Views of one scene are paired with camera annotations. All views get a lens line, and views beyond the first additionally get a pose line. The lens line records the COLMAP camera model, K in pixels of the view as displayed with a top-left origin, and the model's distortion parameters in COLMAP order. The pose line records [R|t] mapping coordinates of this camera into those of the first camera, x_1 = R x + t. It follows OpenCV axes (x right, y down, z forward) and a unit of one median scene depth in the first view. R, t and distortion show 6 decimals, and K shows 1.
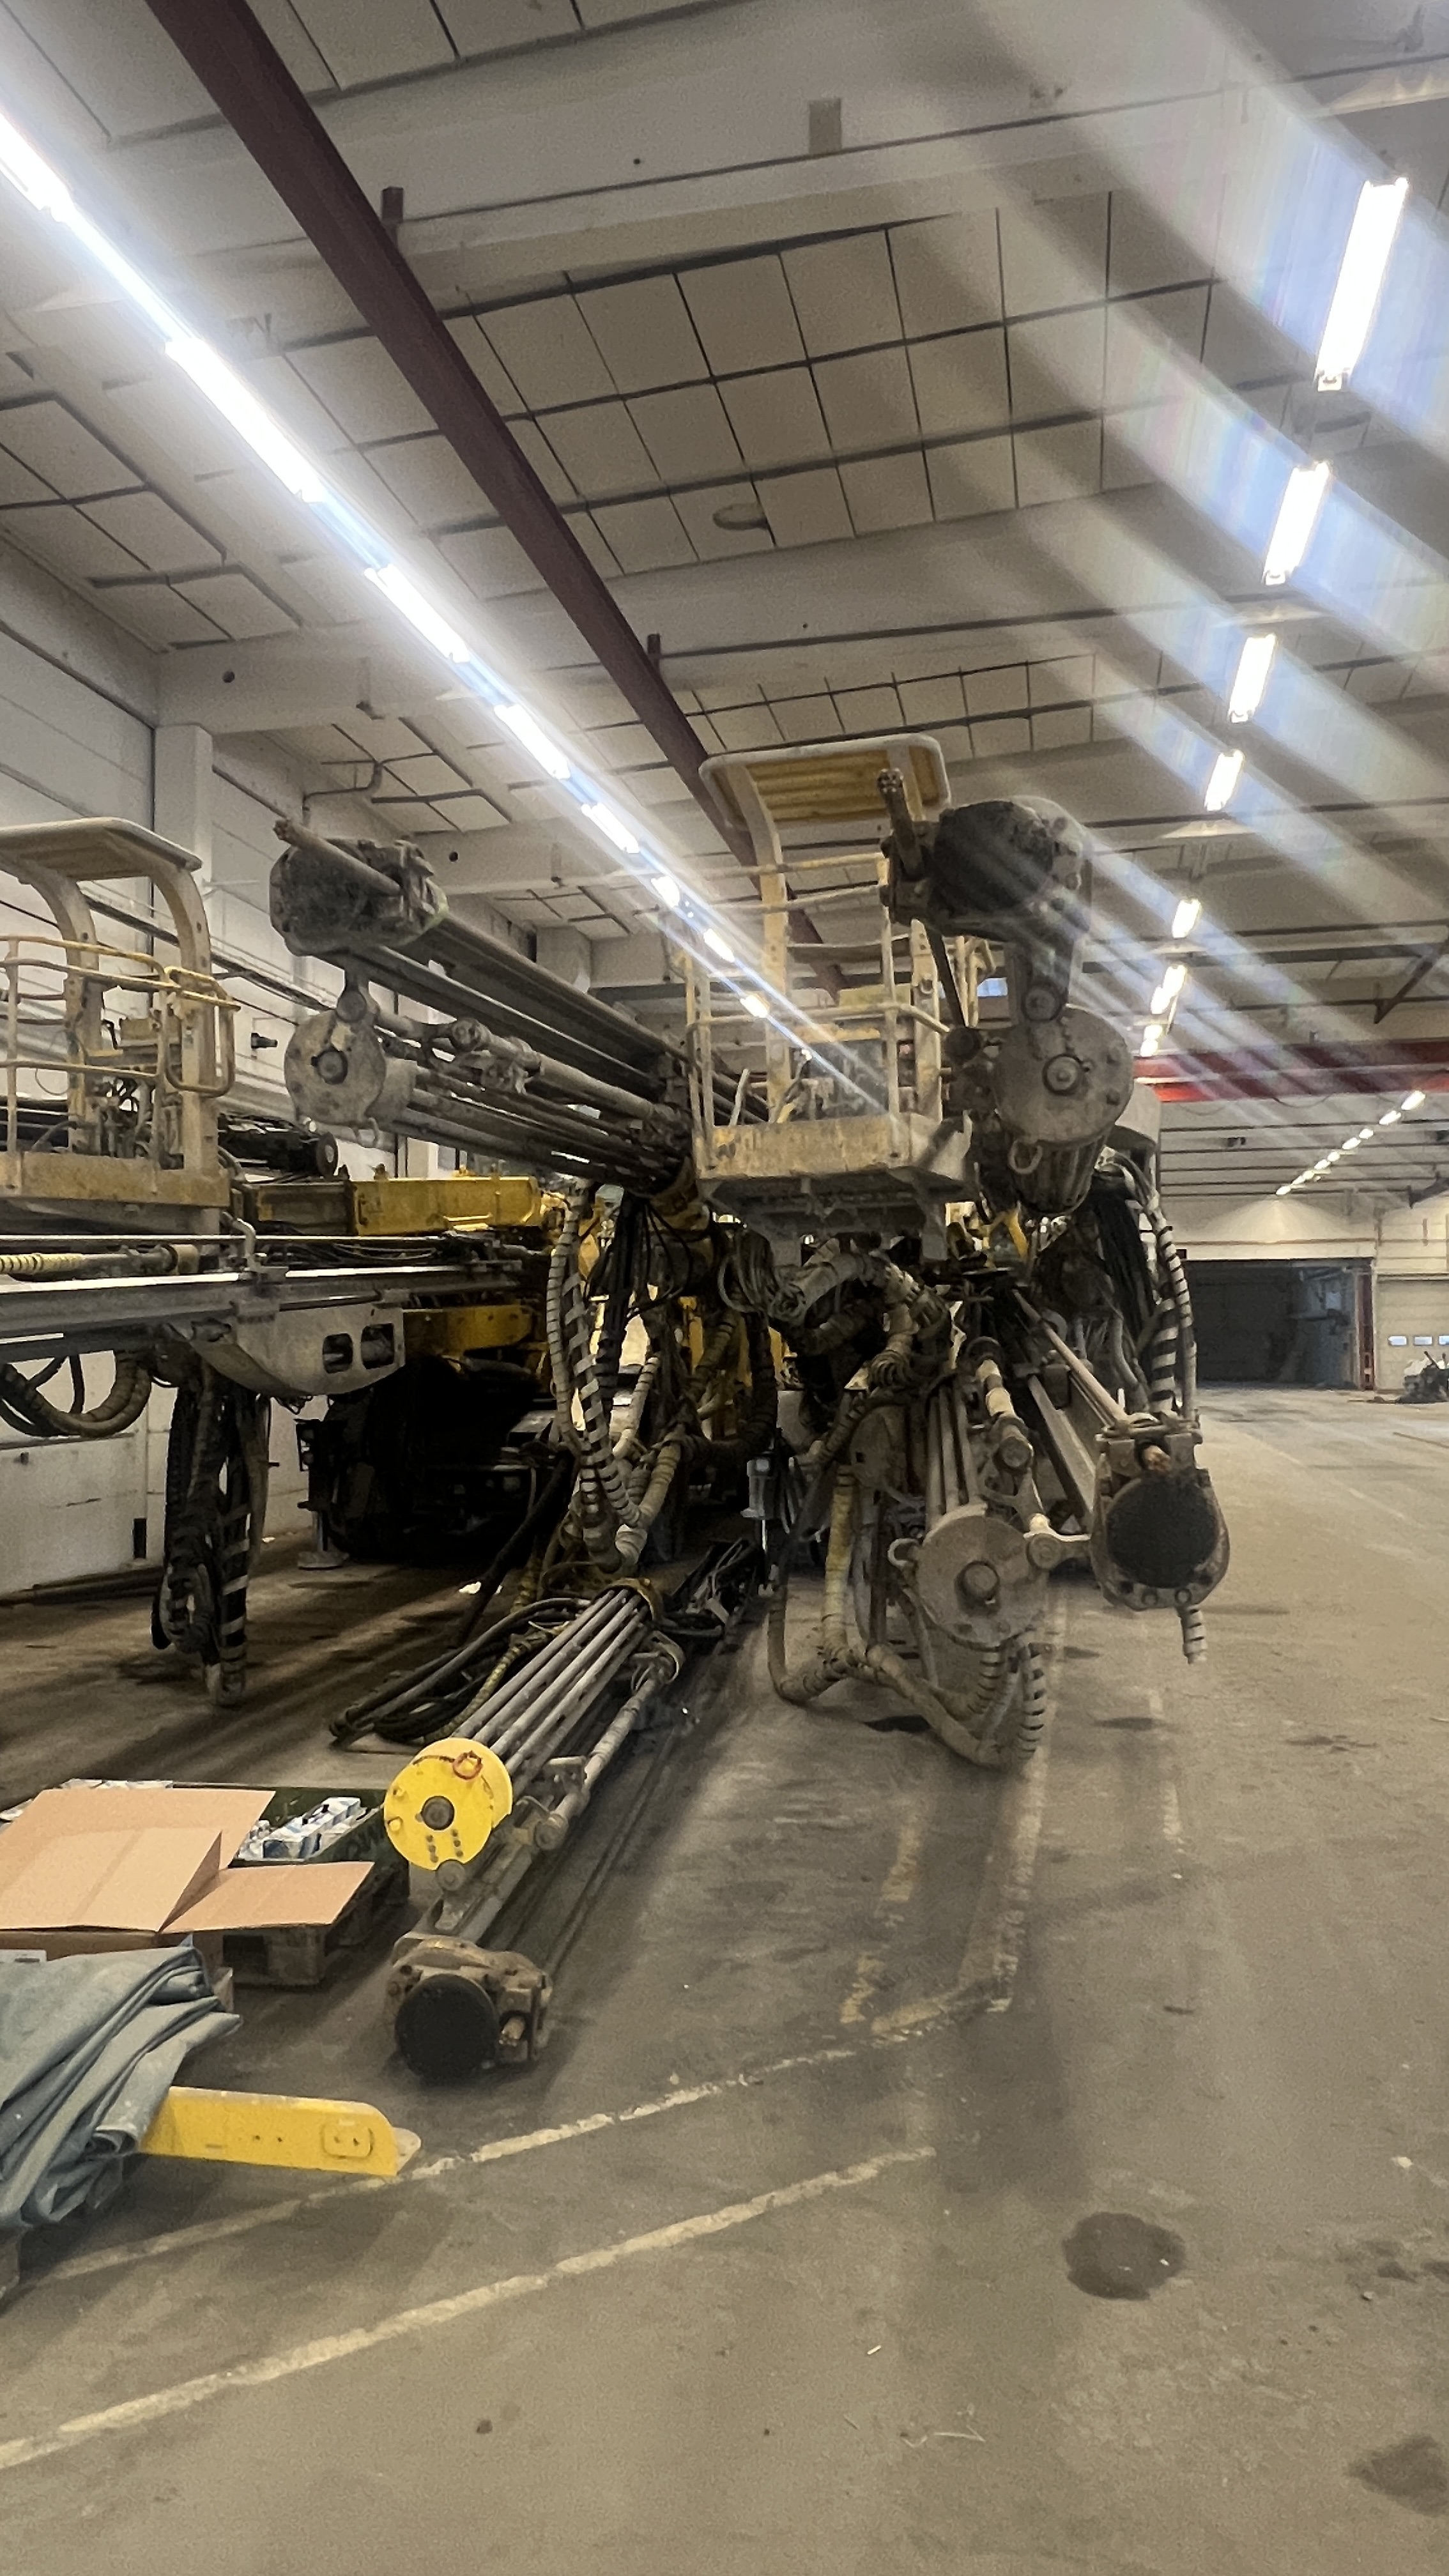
lens RADIAL K [[1597.5, 0, 722.8], [0, 1597.5, 1295.5], [0, 0, 1]] dist [-0.005059, -0.003714]
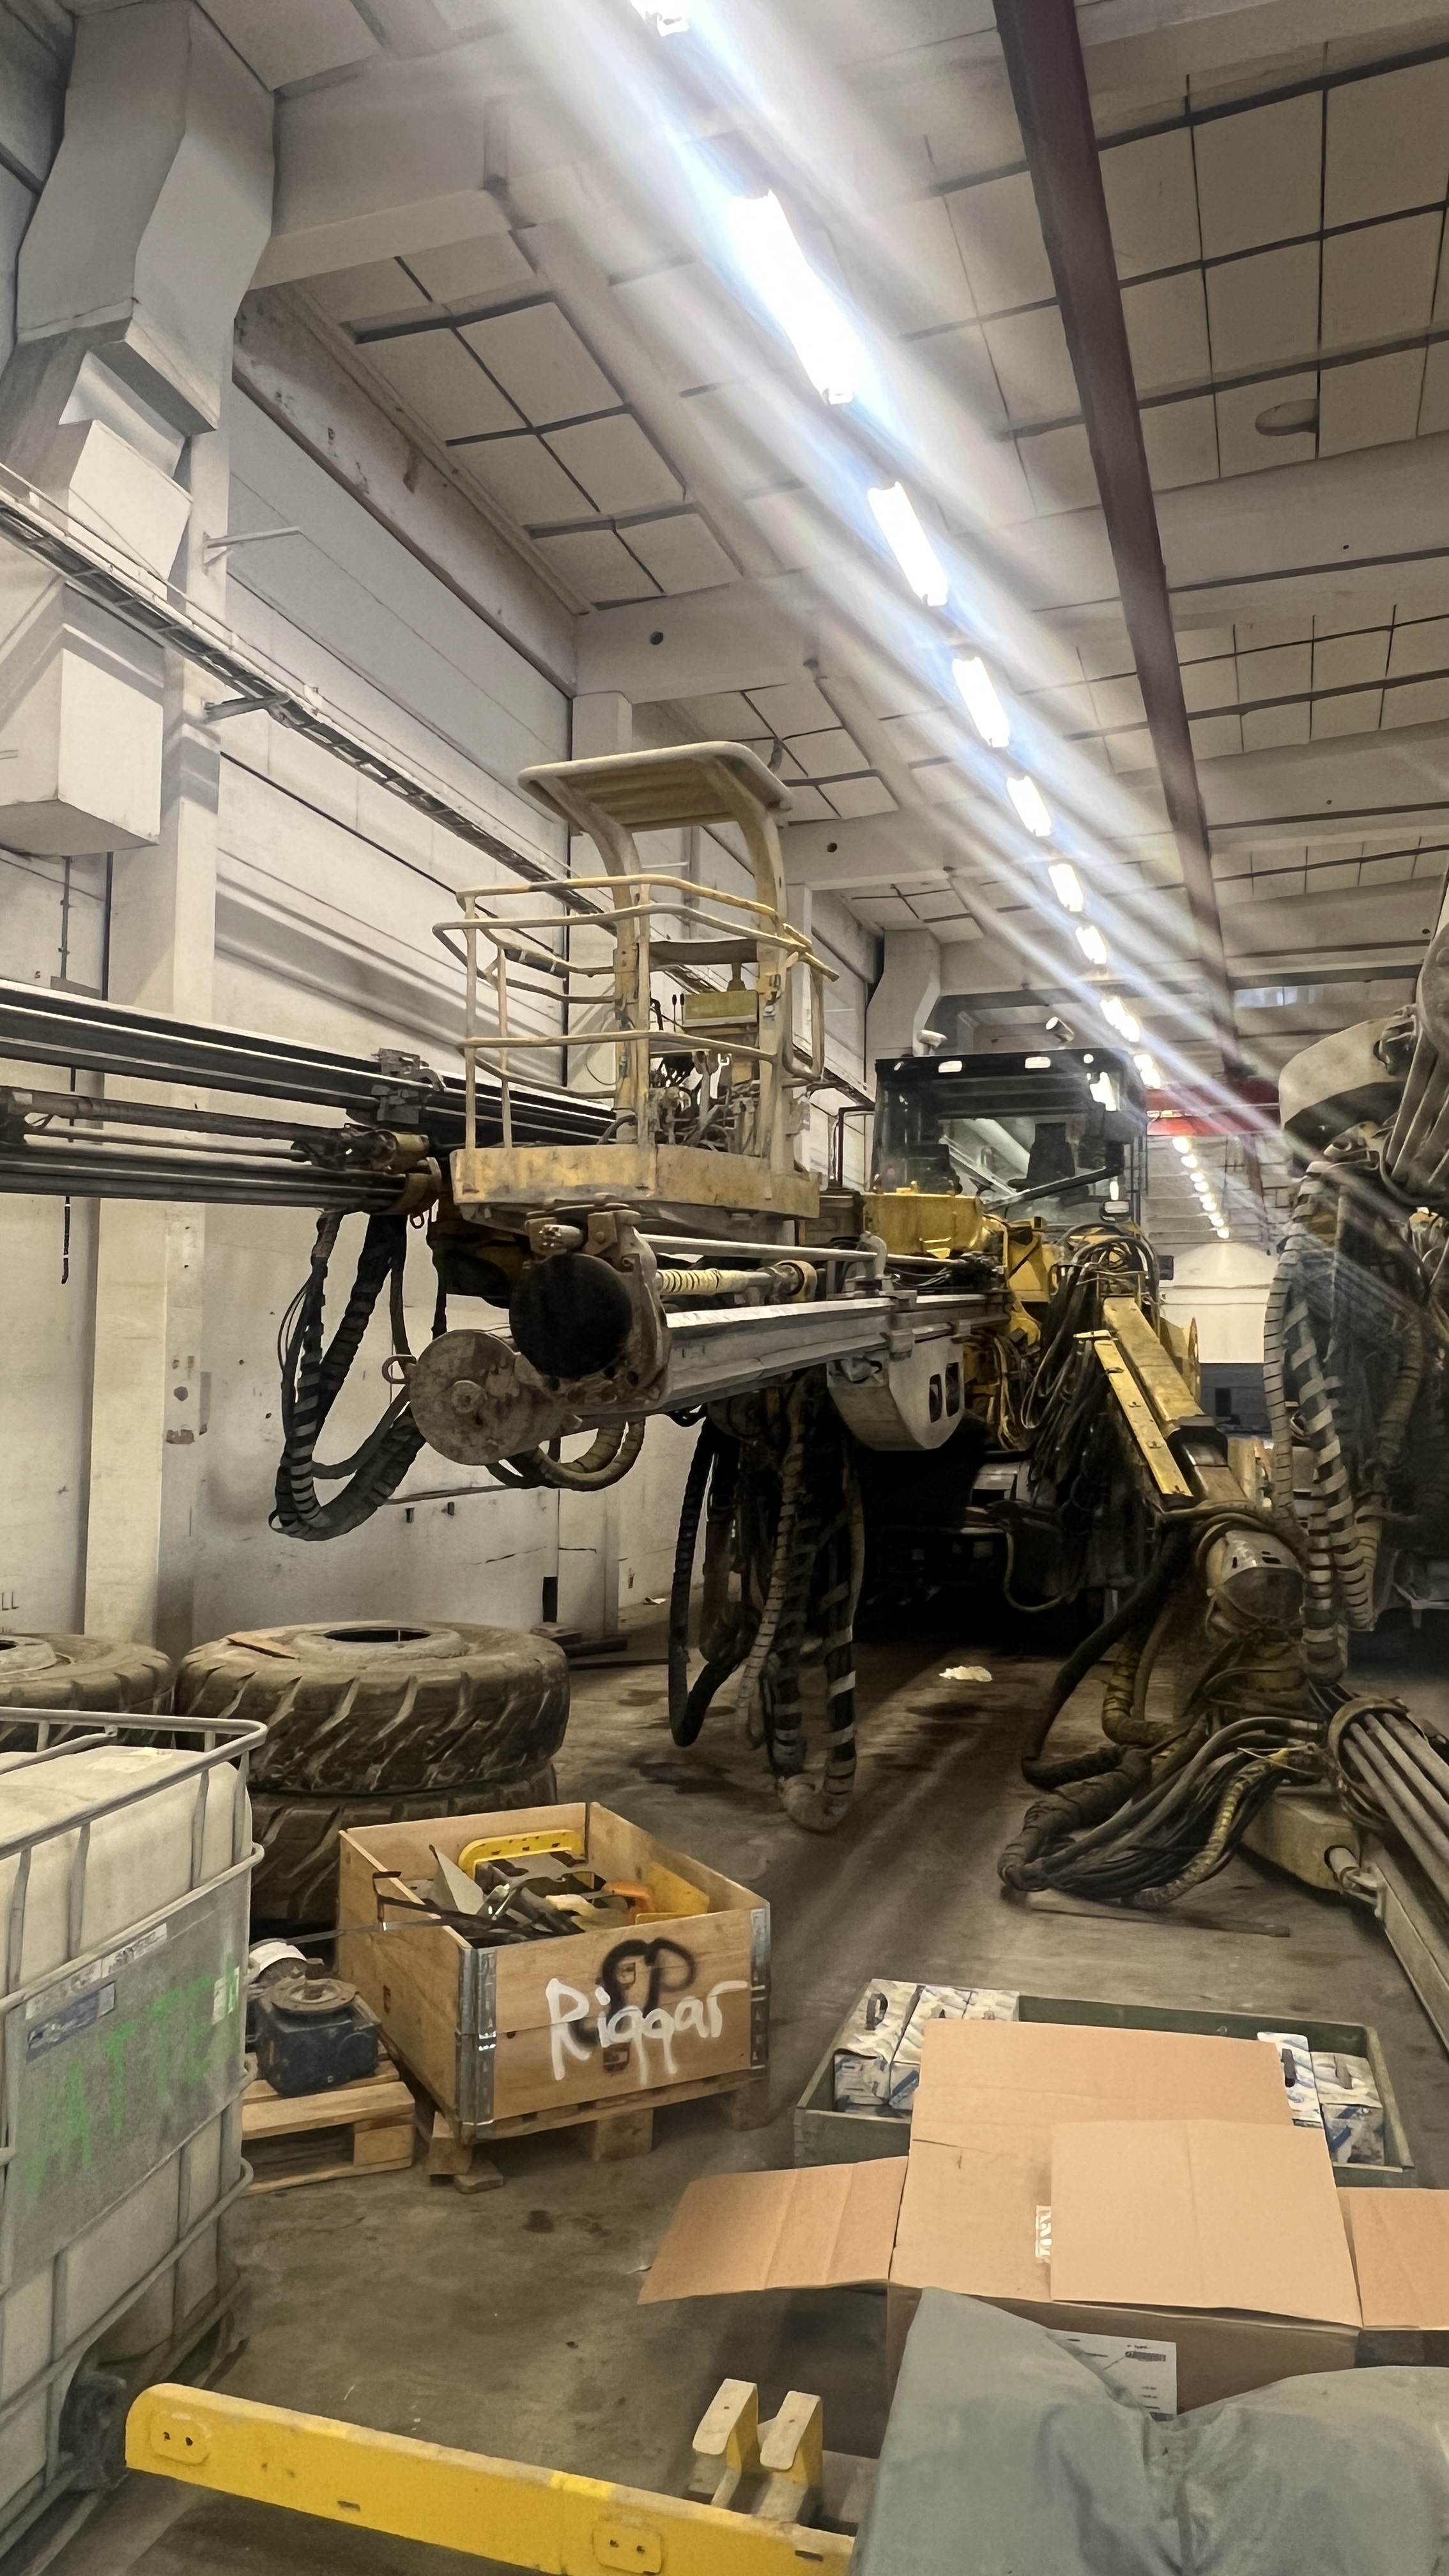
lens RADIAL K [[1650.5, 0, 724.7], [0, 1650.5, 1287.8], [0, 0, 1]] dist [-0.000094, 0.002137]
pose [[0.993053, 0.008773, -0.117342, -0.198373], [-0.012042, 0.999558, -0.027175, 0.003078], [0.117052, 0.028399, 0.992720, 0.115676]]
